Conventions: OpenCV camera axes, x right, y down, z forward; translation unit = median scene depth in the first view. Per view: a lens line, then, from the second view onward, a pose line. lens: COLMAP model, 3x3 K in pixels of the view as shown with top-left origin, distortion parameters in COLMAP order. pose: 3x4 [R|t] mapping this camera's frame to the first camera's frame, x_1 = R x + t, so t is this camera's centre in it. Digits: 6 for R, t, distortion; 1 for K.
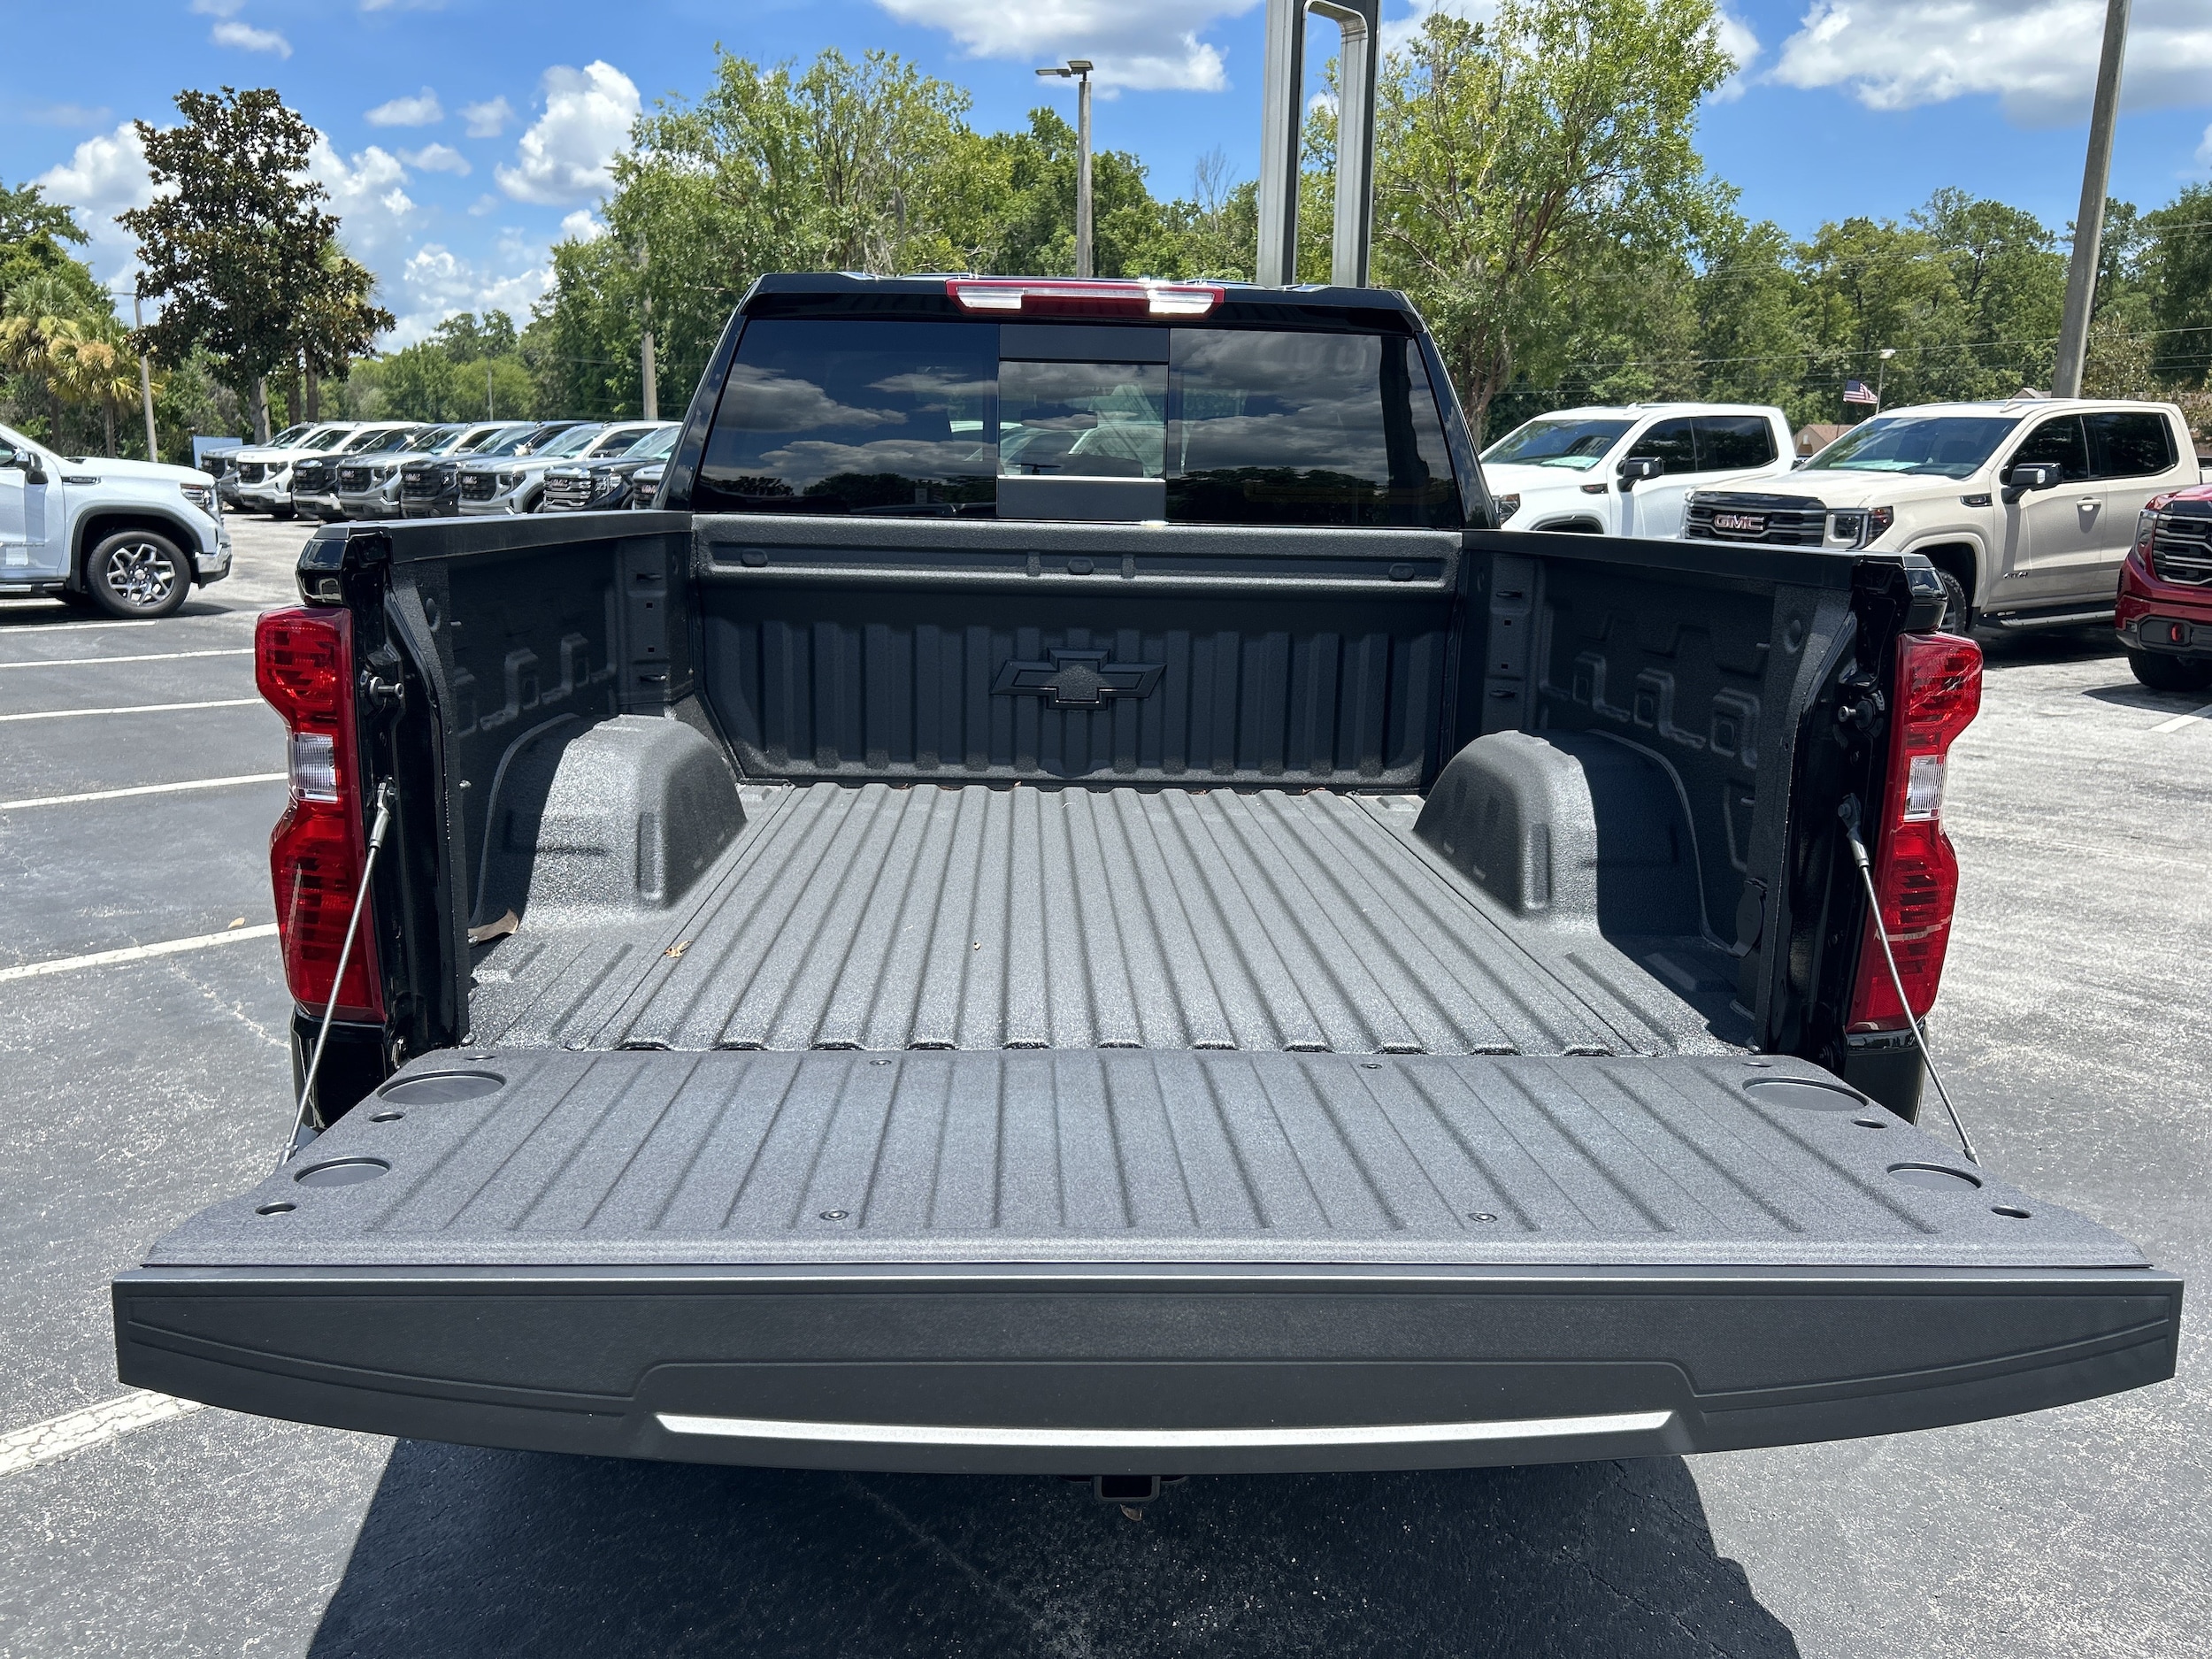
lens RADIAL K [[1699.9, 0, 1088.0], [0, 1699.9, 840.4], [0, 0, 1]] dist [0.027905, -0.035184]
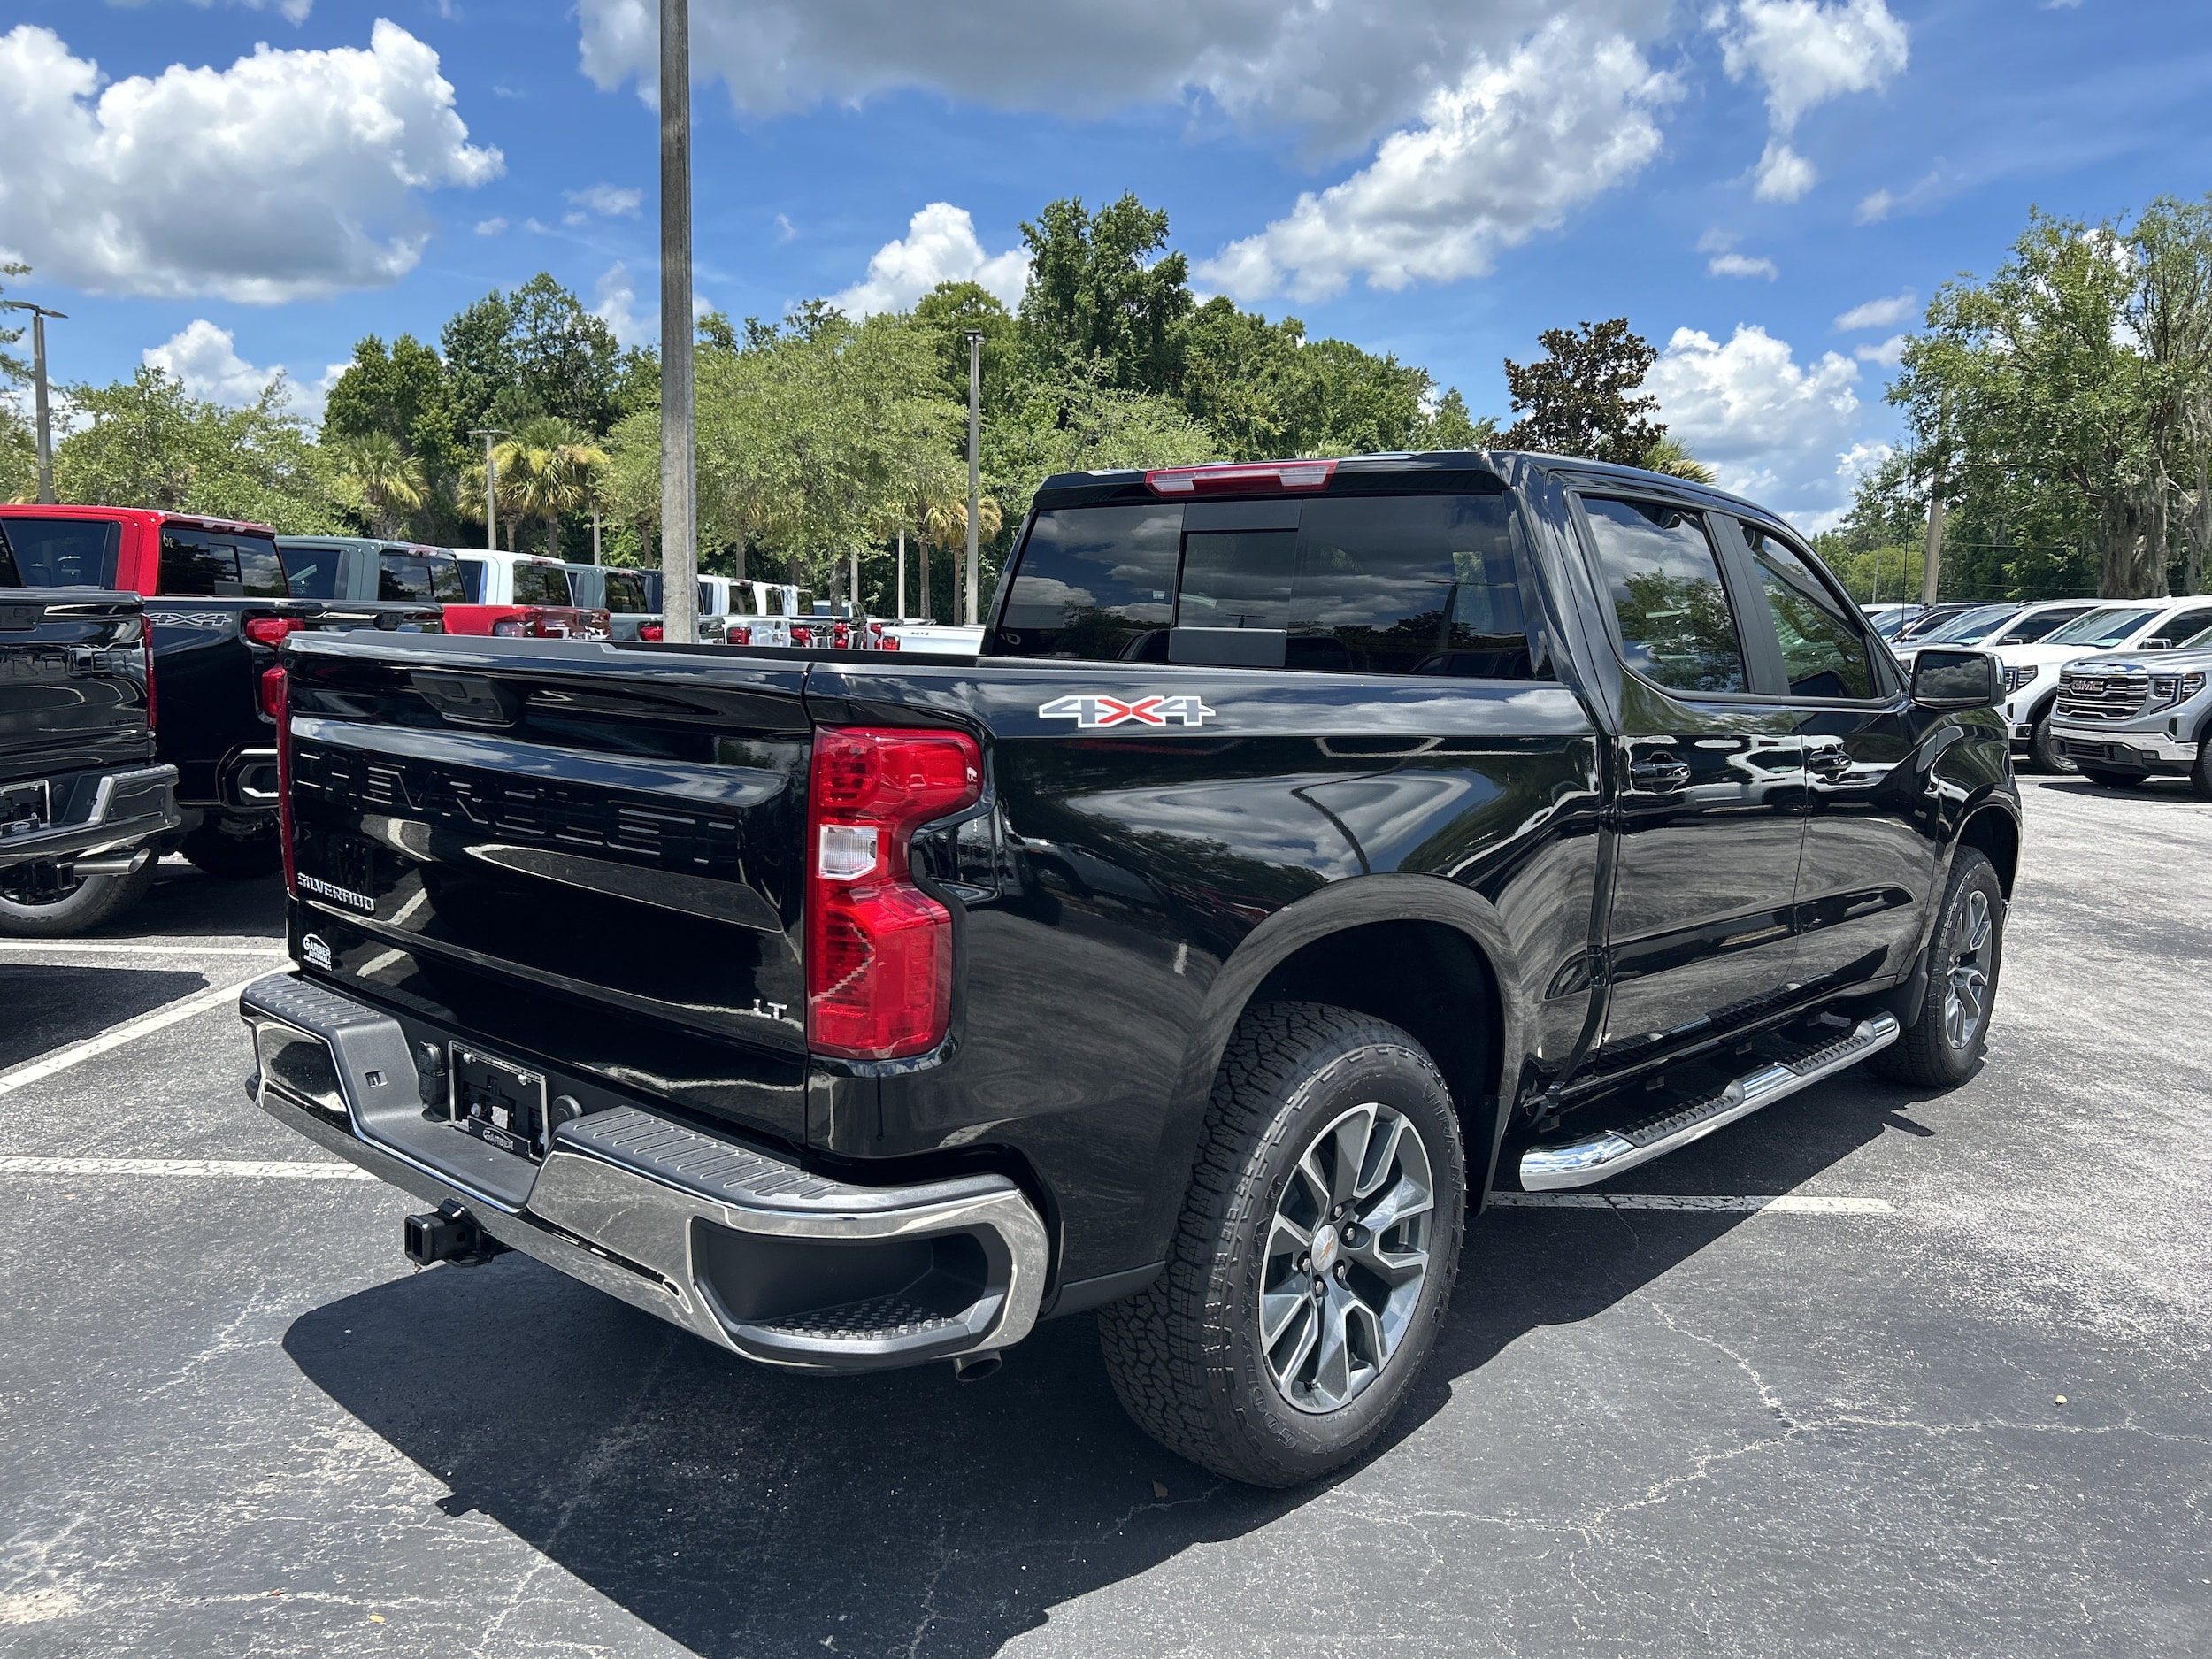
lens RADIAL K [[1699.9, 0, 1111.9], [0, 1699.9, 823.3], [0, 0, 1]] dist [0.027905, -0.035184]
pose [[0.701493, 0.081095, -0.708048, 0.104005], [-0.163223, 0.985379, -0.048853, -0.005662], [0.693733, 0.149840, 0.704473, 0.032554]]
